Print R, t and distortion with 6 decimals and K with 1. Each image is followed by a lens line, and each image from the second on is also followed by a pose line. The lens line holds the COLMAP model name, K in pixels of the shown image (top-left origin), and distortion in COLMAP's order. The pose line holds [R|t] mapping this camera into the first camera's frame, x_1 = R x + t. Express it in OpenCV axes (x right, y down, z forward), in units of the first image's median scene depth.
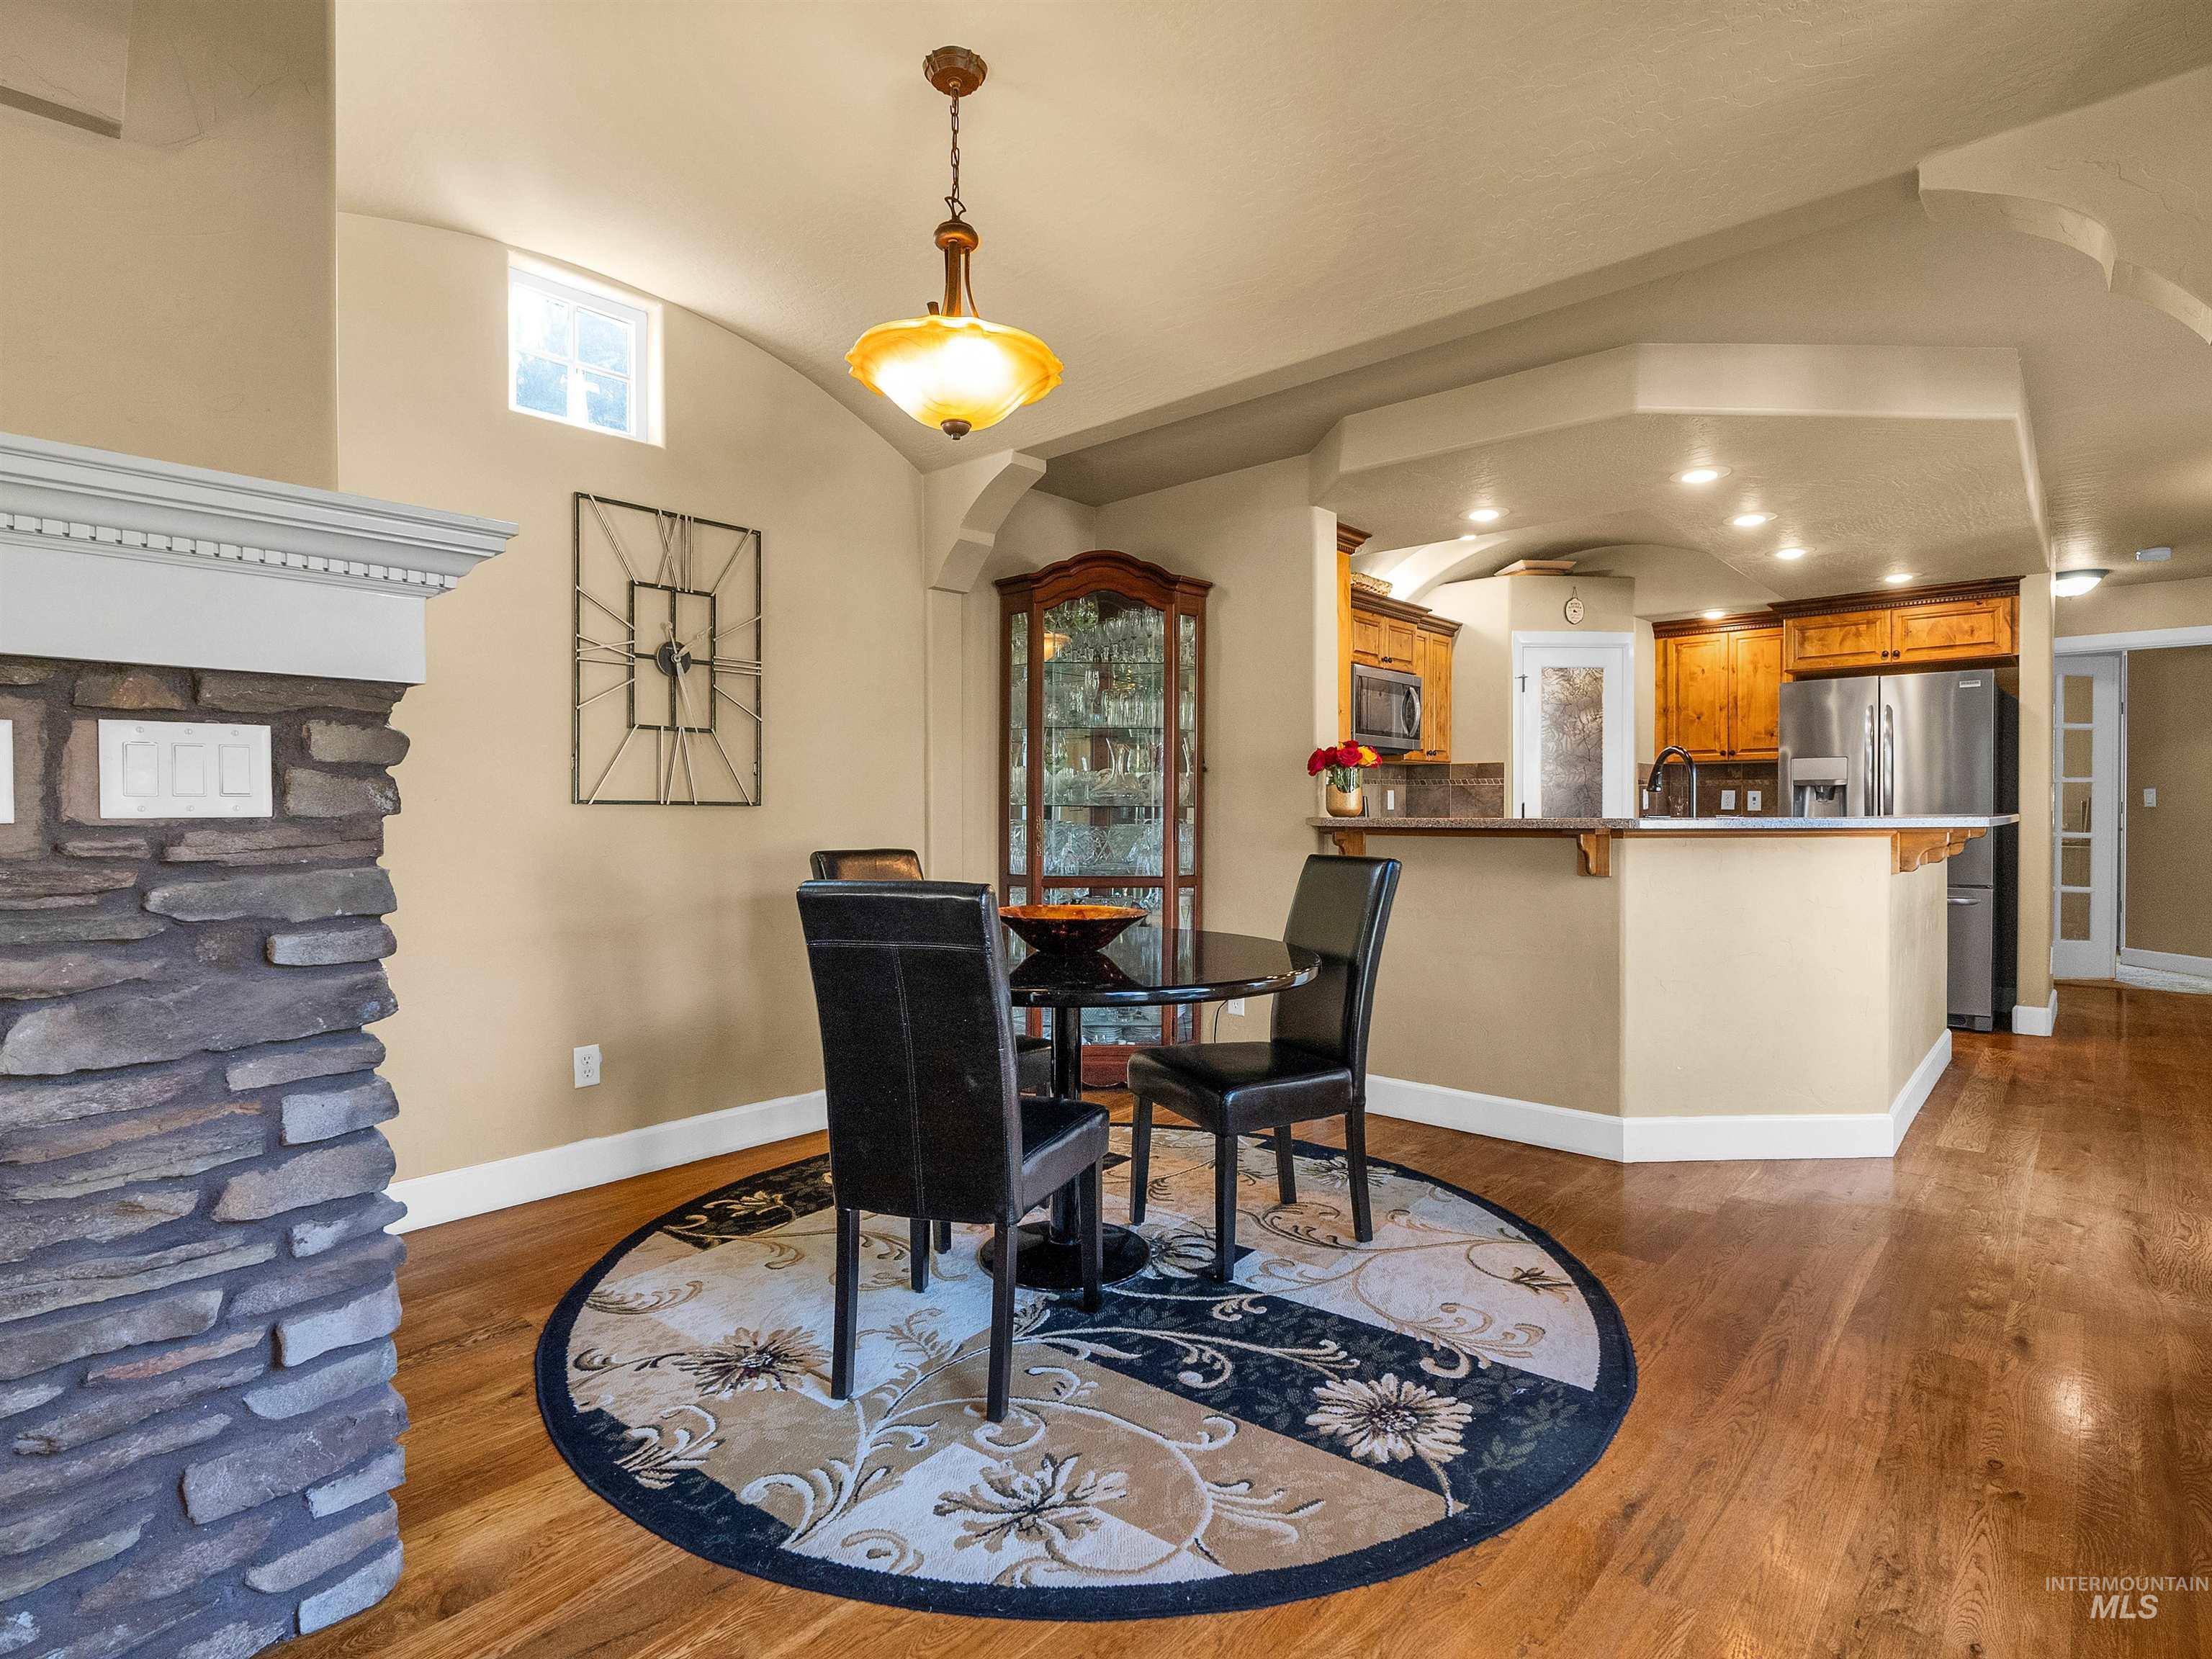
lens RADIAL K [[1121.1, 0, 1106.9], [0, 1121.1, 824.2], [0, 0, 1]] dist [-0.009955, 0.003196]
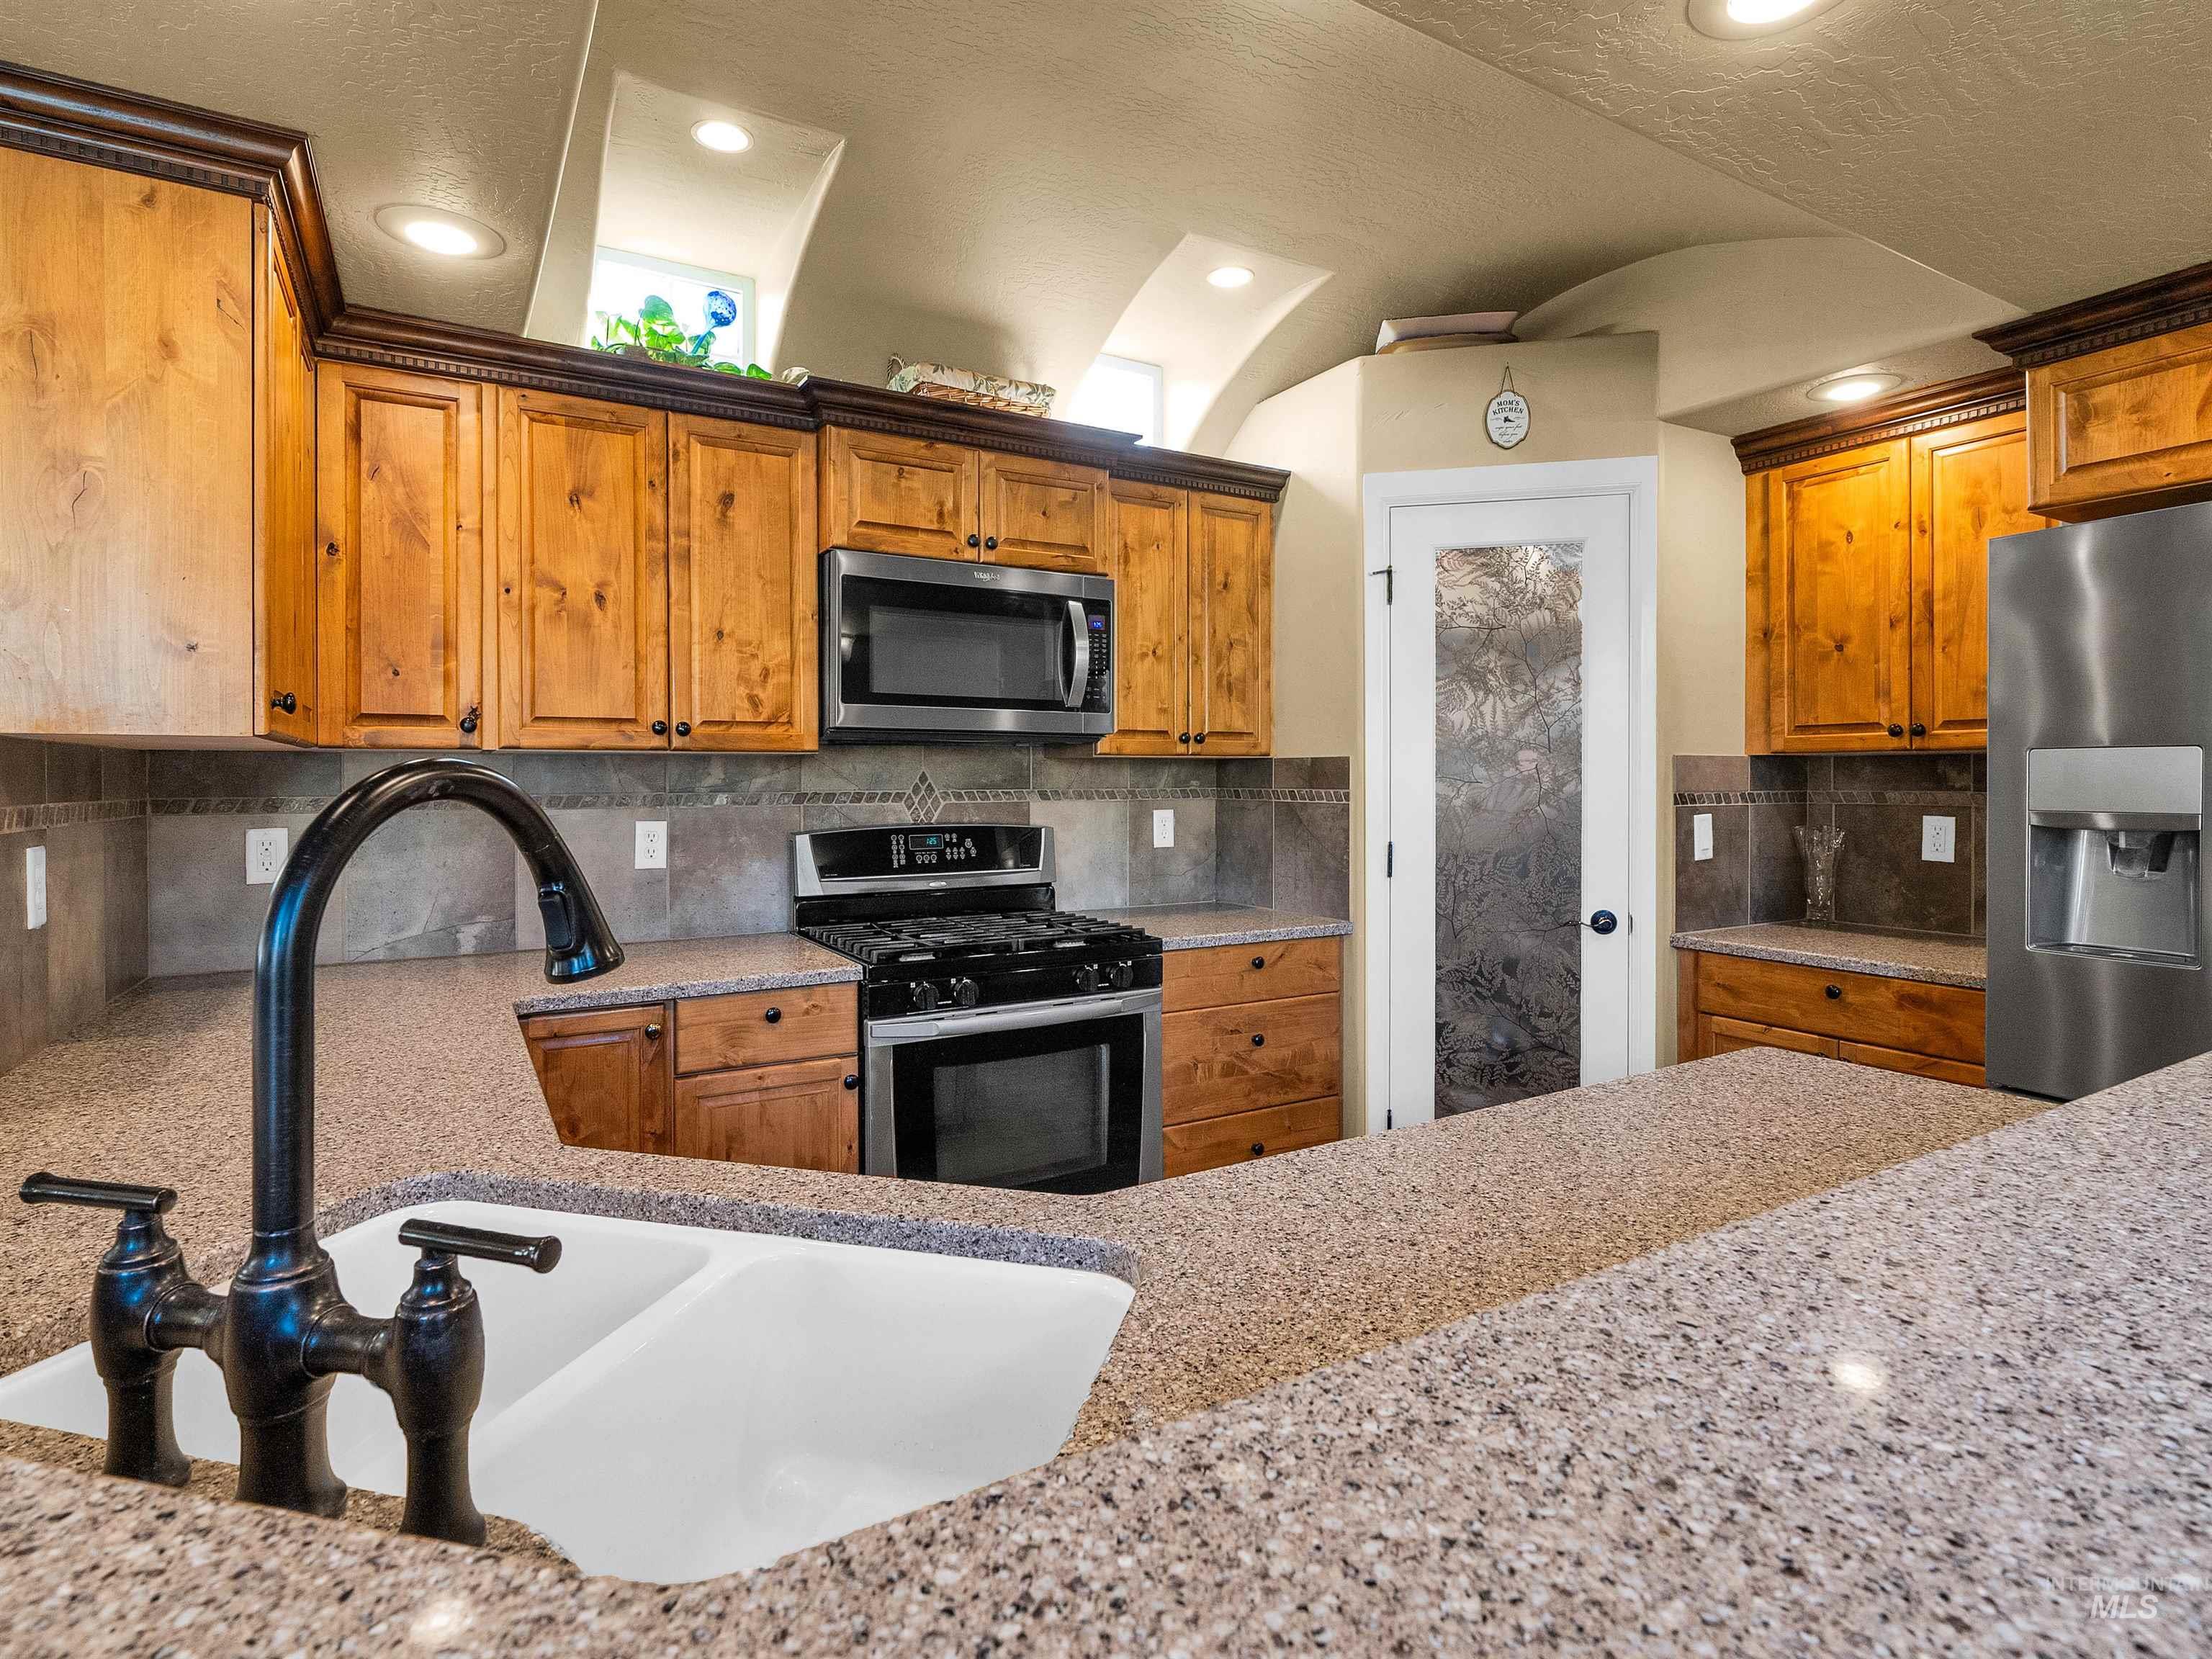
lens RADIAL K [[1121.1, 0, 1113.4], [0, 1121.1, 785.8], [0, 0, 1]] dist [-0.009955, 0.003196]
pose [[0.953094, 0.002536, -0.302663, 0.487691], [-0.004828, 0.999965, -0.006825, -0.047495], [0.302635, 0.007966, 0.953073, 0.633425]]
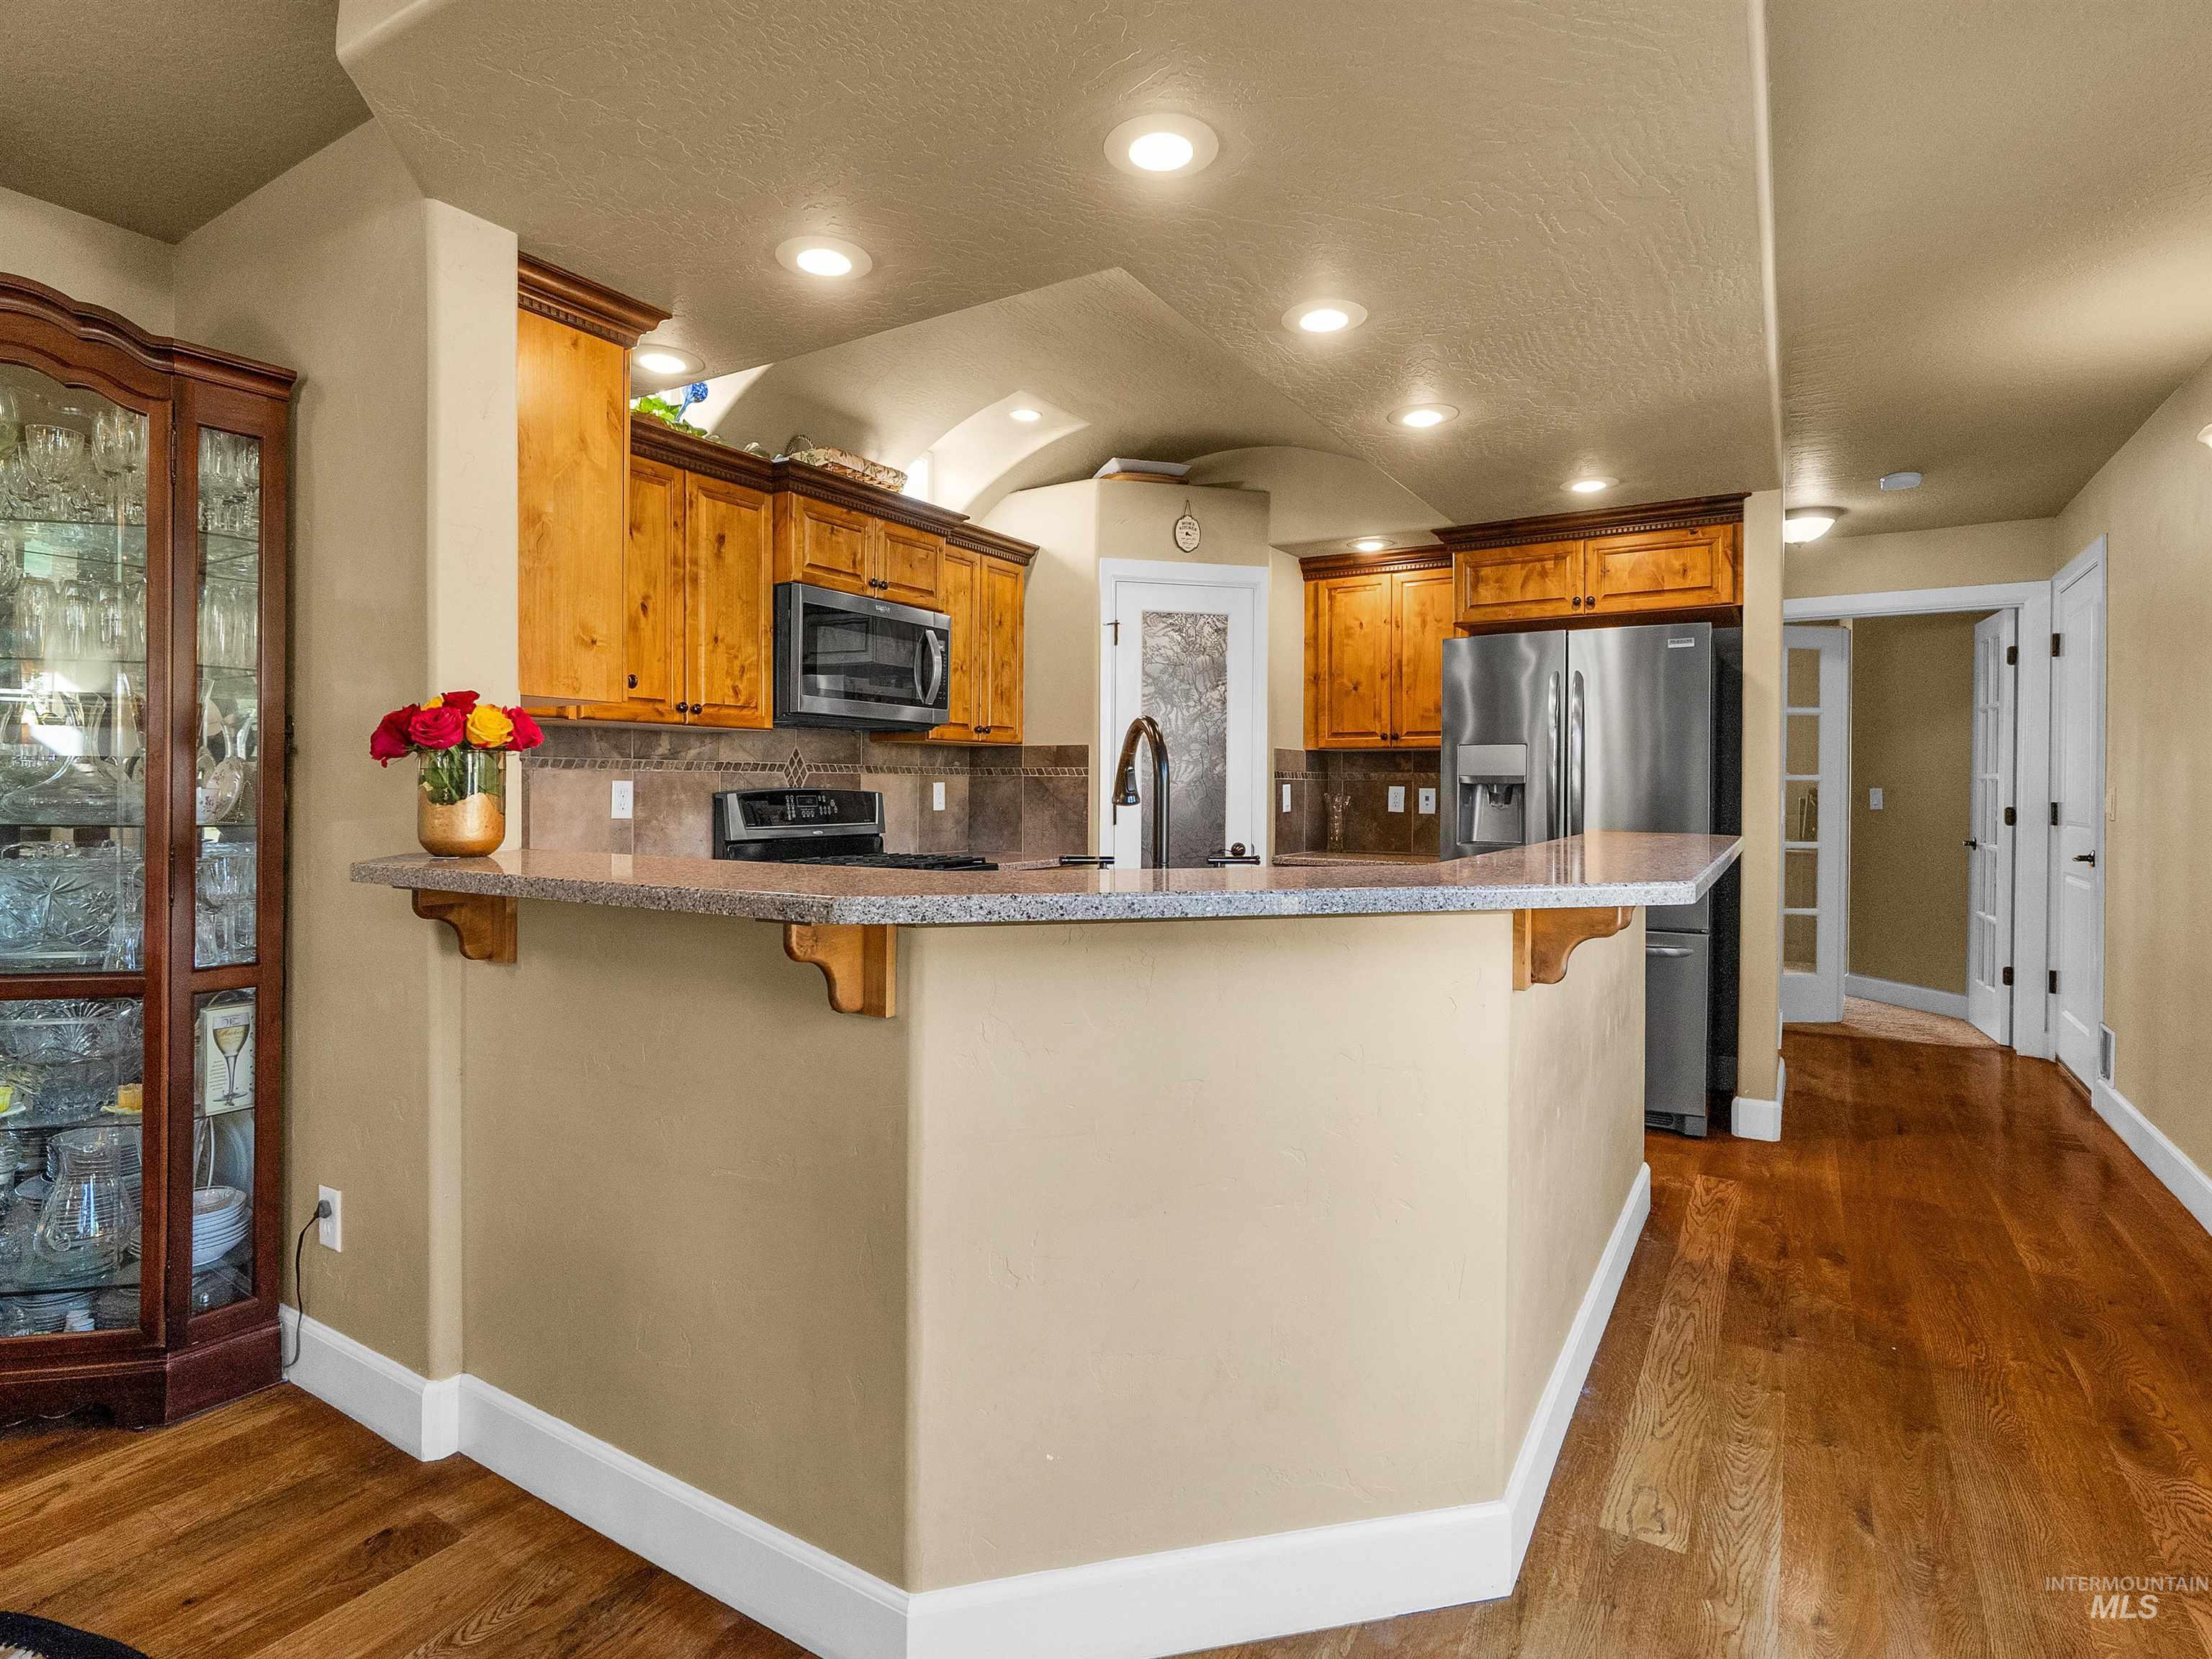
lens RADIAL K [[1121.1, 0, 1113.6], [0, 1121.1, 802.7], [0, 0, 1]] dist [-0.009955, 0.003196]
pose [[0.983889, 0.005804, 0.178684, 0.296784], [-0.005657, 0.999983, -0.001332, -0.022025], [-0.178689, 0.000300, 0.983906, 0.371109]]
